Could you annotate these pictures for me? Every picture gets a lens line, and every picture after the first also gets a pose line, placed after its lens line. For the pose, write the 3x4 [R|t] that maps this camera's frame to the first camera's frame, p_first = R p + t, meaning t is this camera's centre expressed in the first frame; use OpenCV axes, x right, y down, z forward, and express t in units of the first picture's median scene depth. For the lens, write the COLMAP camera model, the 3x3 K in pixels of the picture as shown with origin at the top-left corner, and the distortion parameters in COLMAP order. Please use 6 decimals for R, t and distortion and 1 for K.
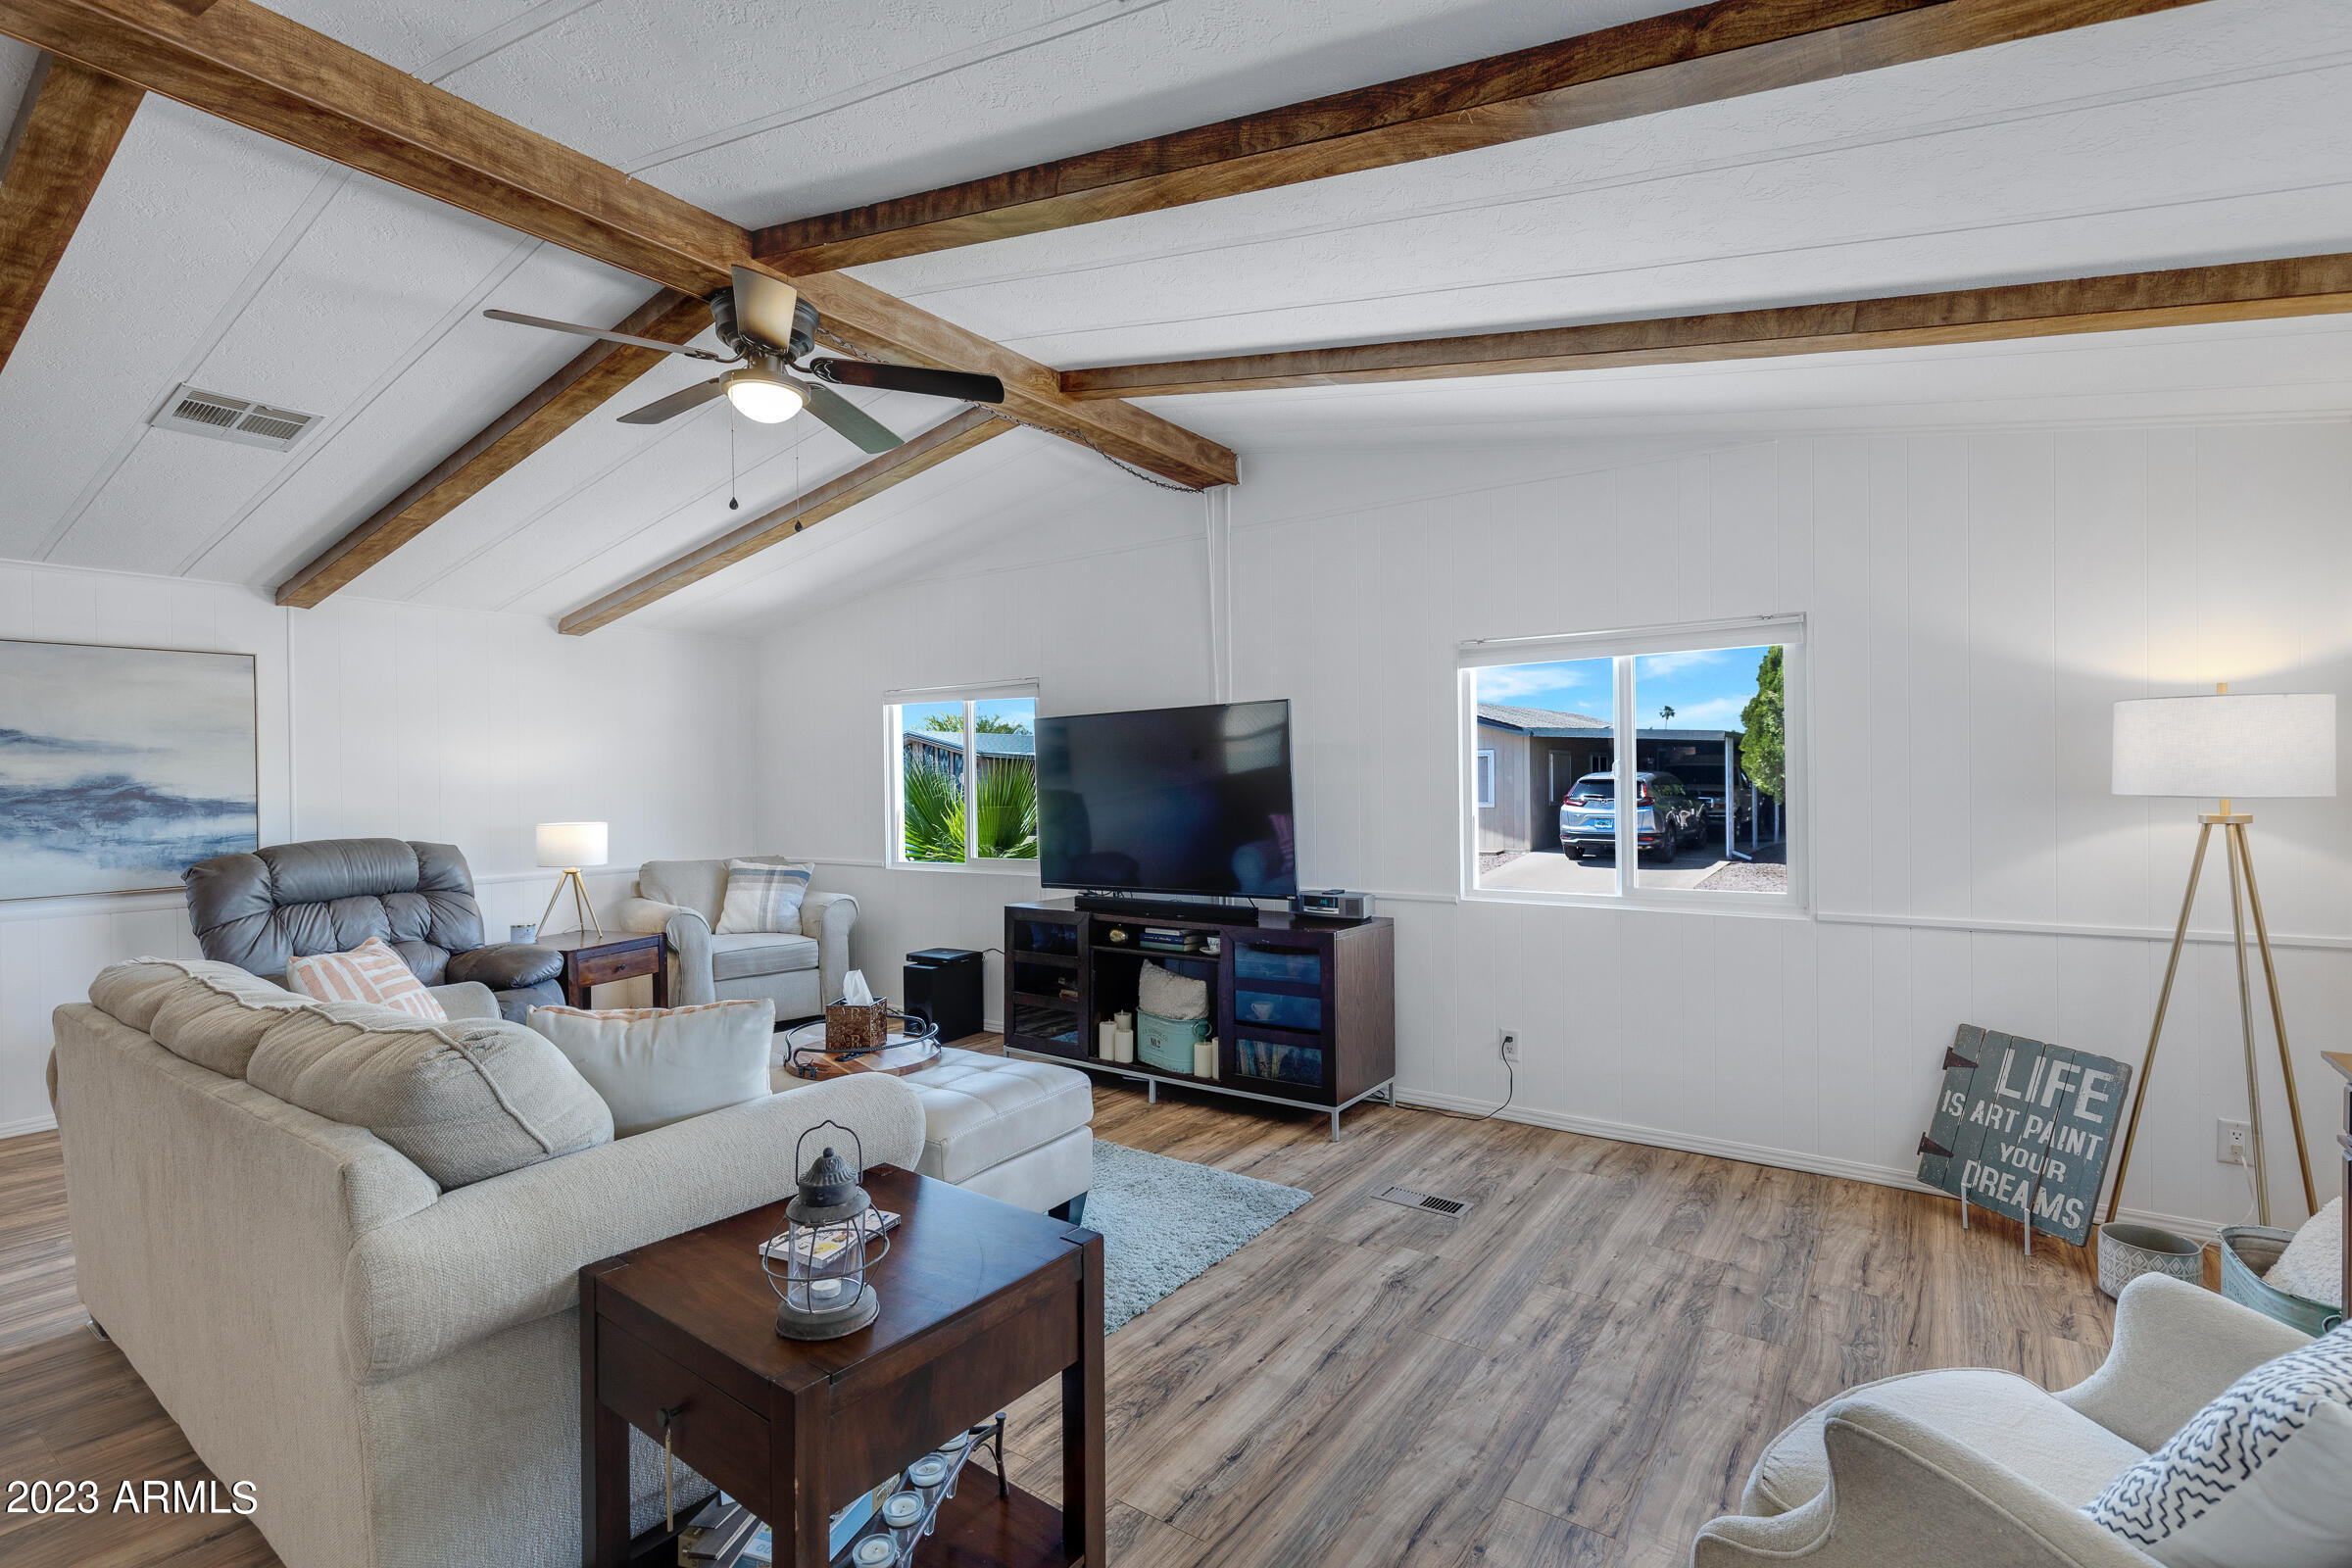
lens RADIAL K [[1063.6, 0, 1164.6], [0, 1063.6, 778.5], [0, 0, 1]] dist [0.007435, -0.000676]
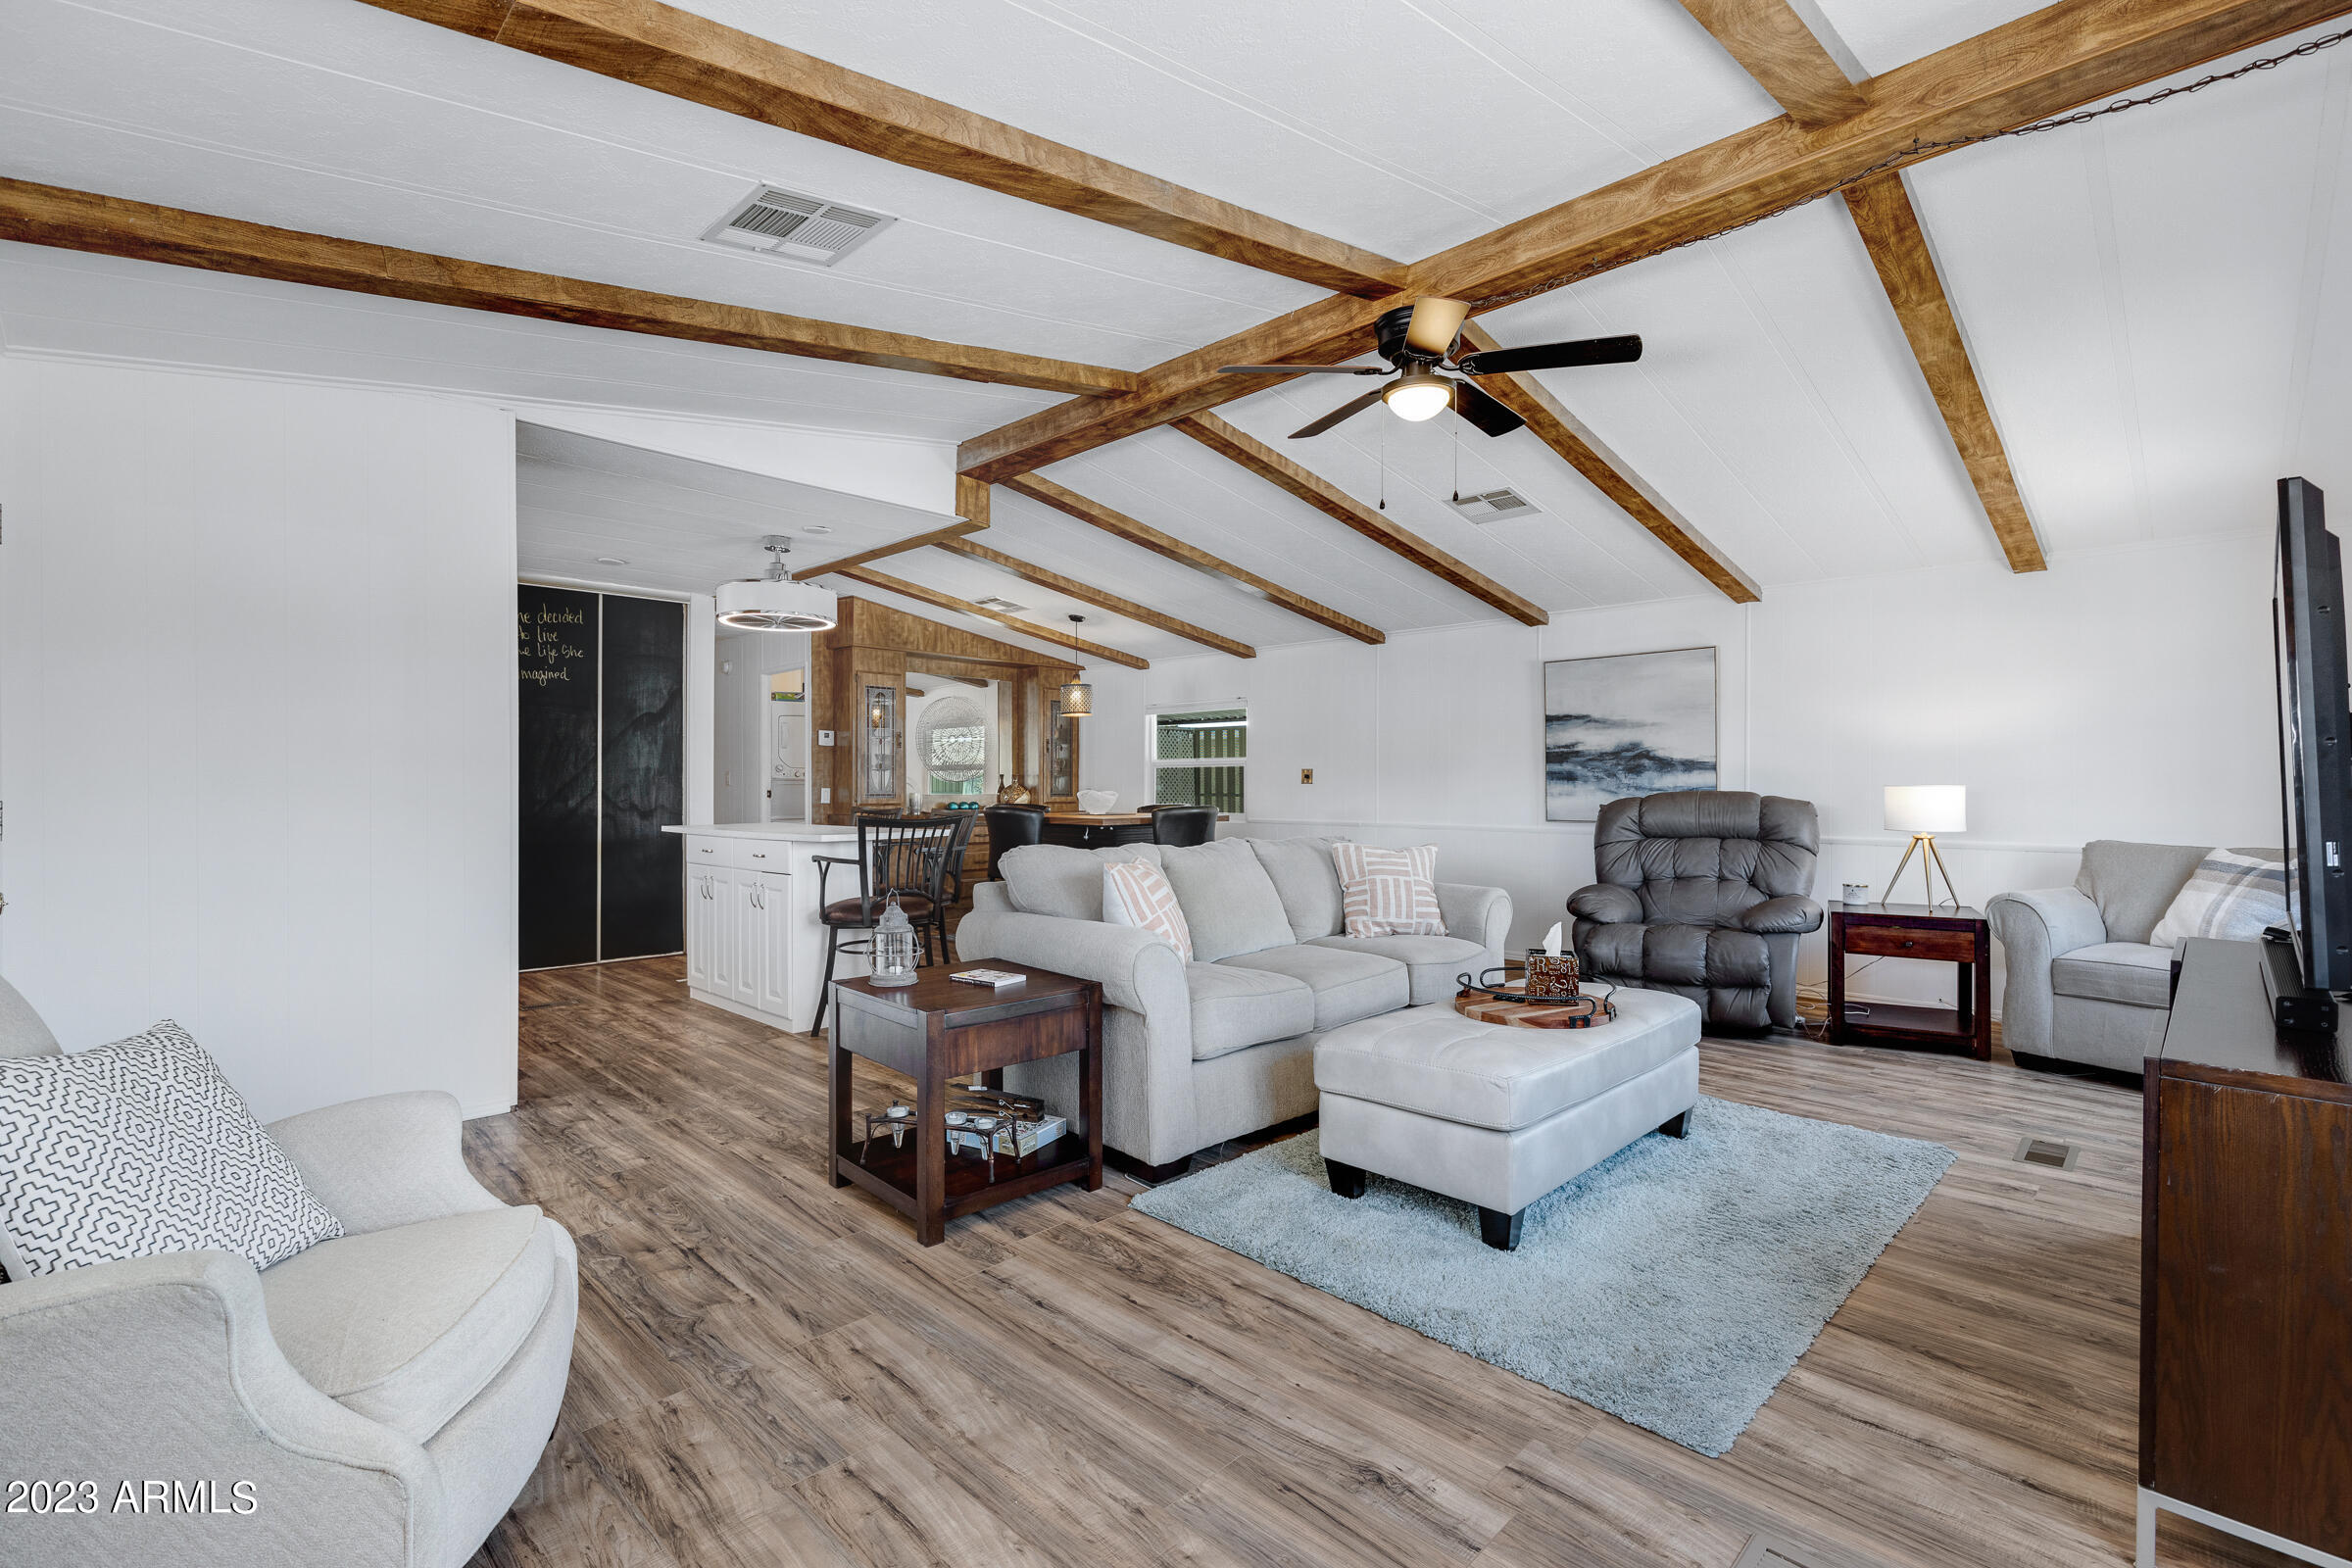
lens RADIAL K [[1063.6, 0, 1197.0], [0, 1063.6, 773.3], [0, 0, 1]] dist [0.007435, -0.000676]
pose [[-0.143509, 0.005153, -0.989636, 0.561781], [0.003546, 0.999983, 0.004692, 0.031535], [0.989643, -0.002835, -0.143525, 0.642405]]
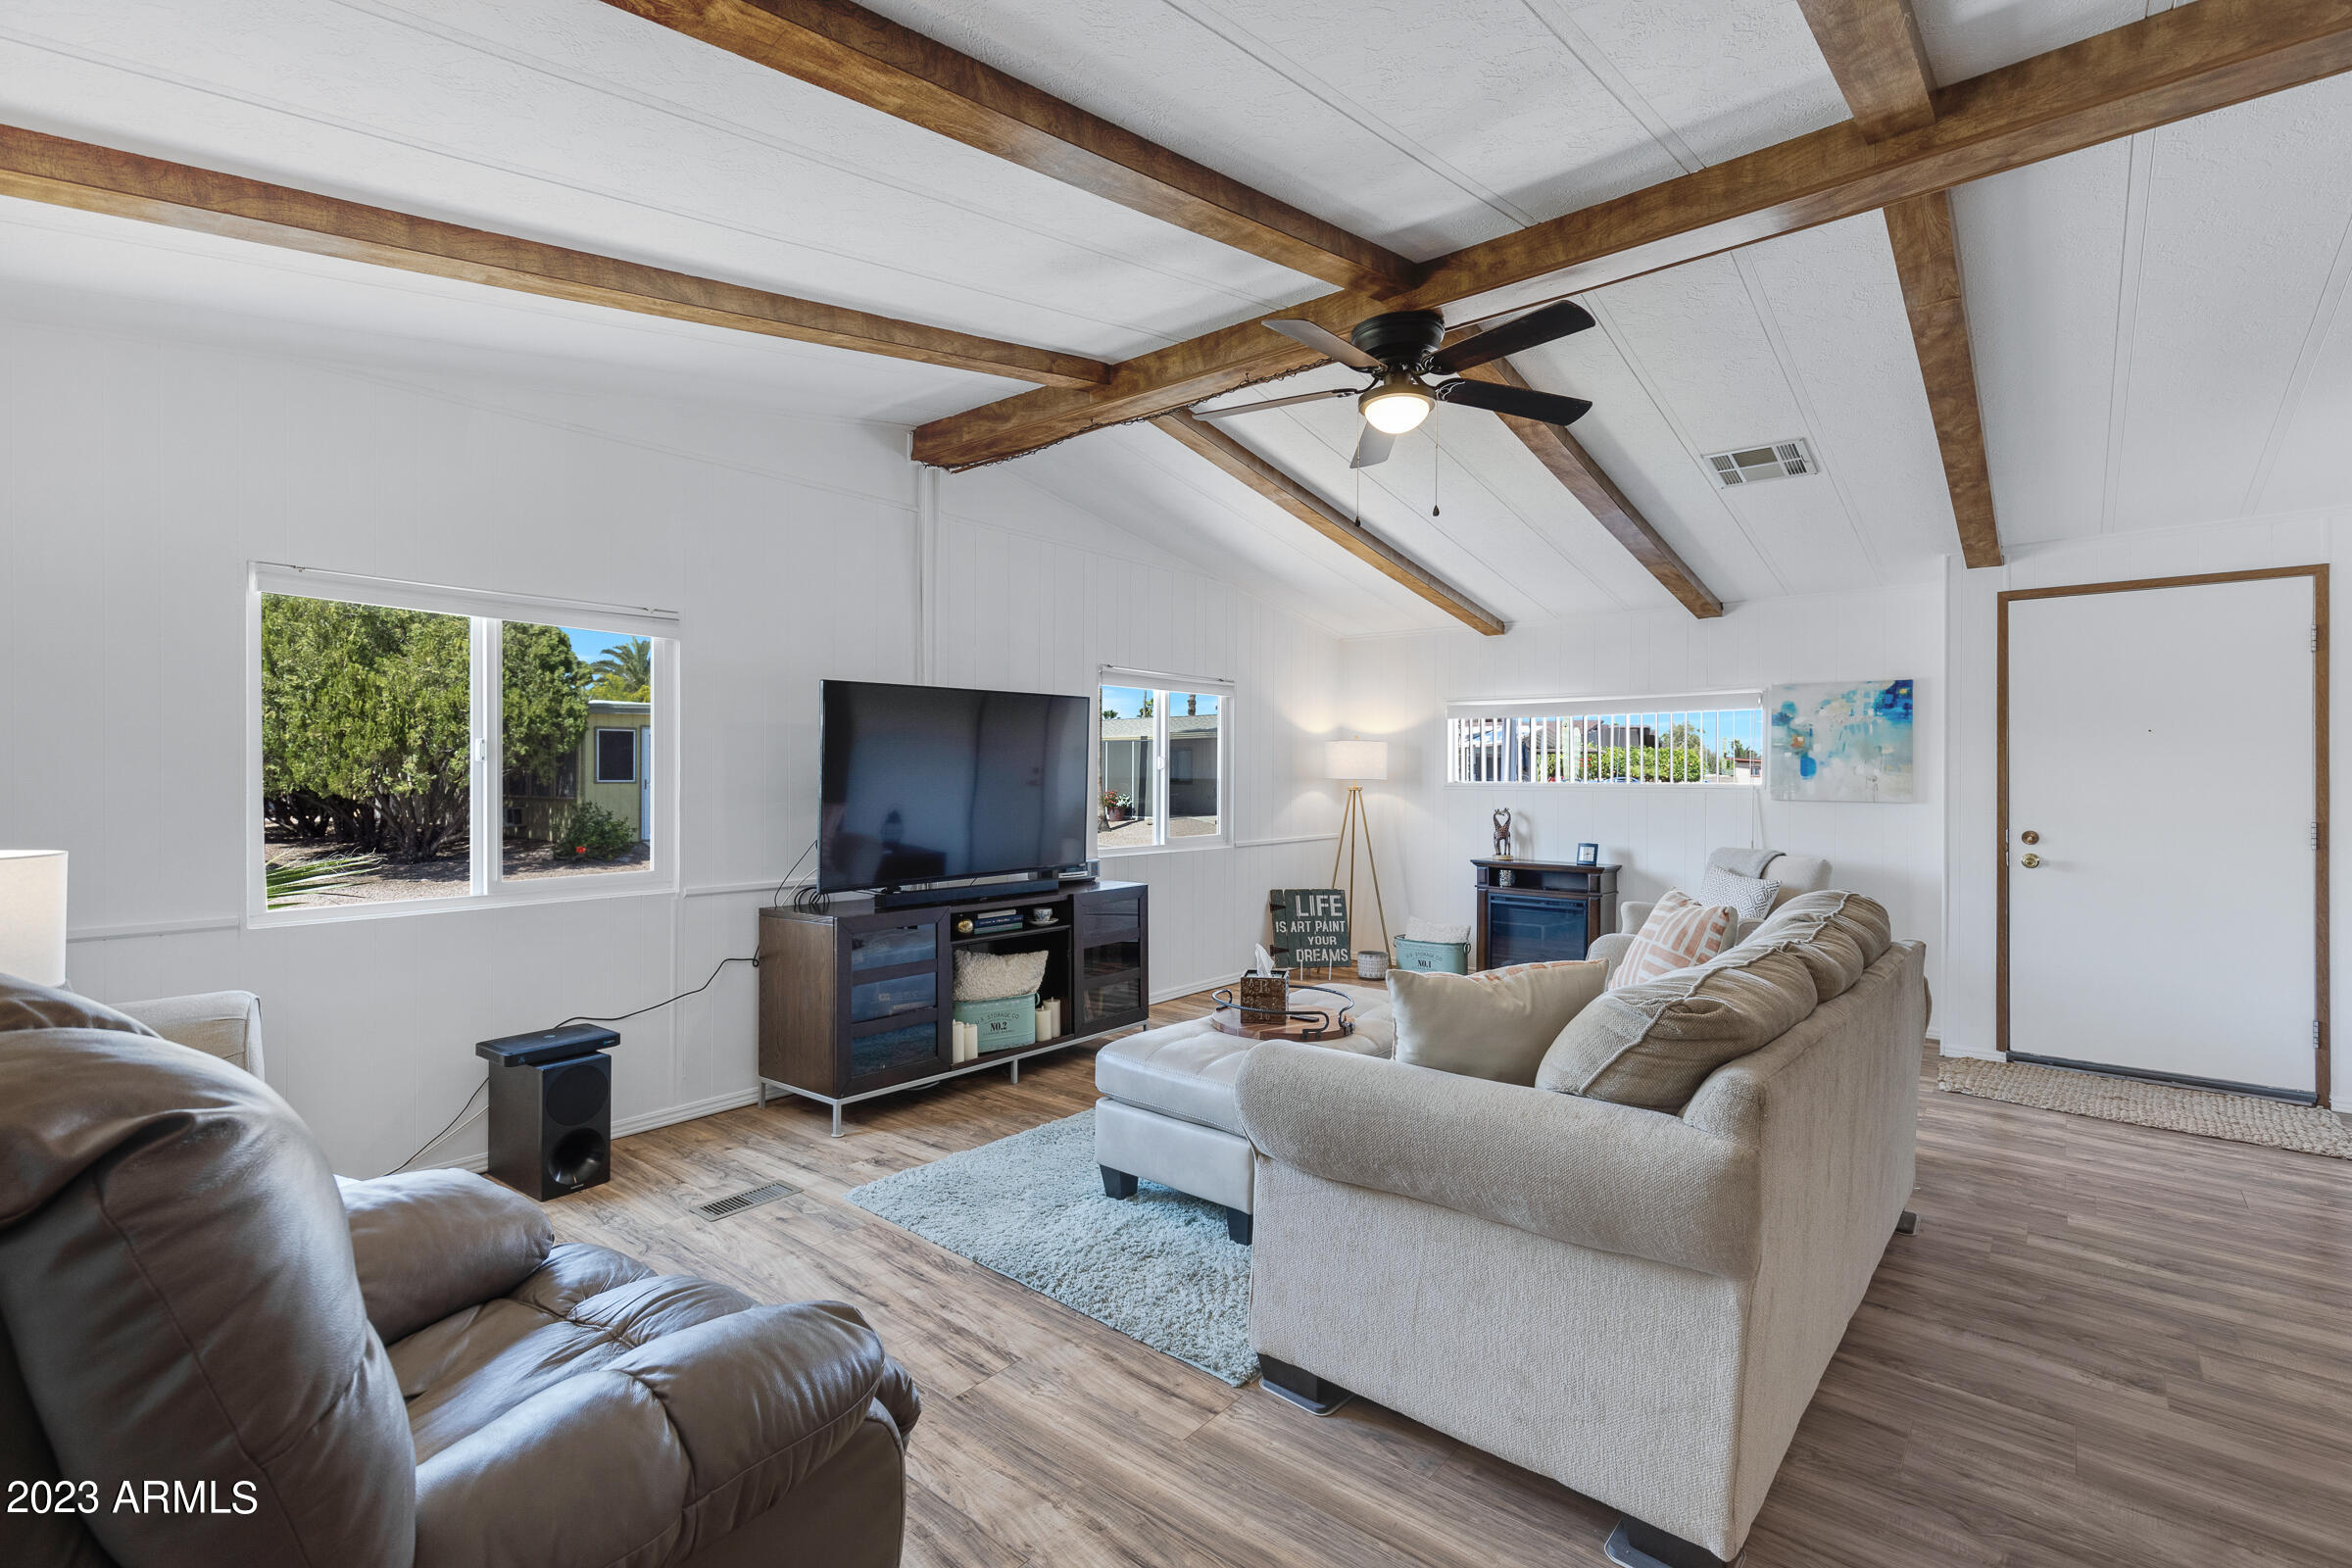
lens RADIAL K [[1063.6, 0, 1162.8], [0, 1063.6, 786.5], [0, 0, 1]] dist [0.007435, -0.000676]
pose [[0.099917, -0.002458, 0.994993, -1.022745], [-0.011125, 0.999932, 0.003588, 0.020660], [-0.994934, -0.011428, 0.099882, 0.783624]]
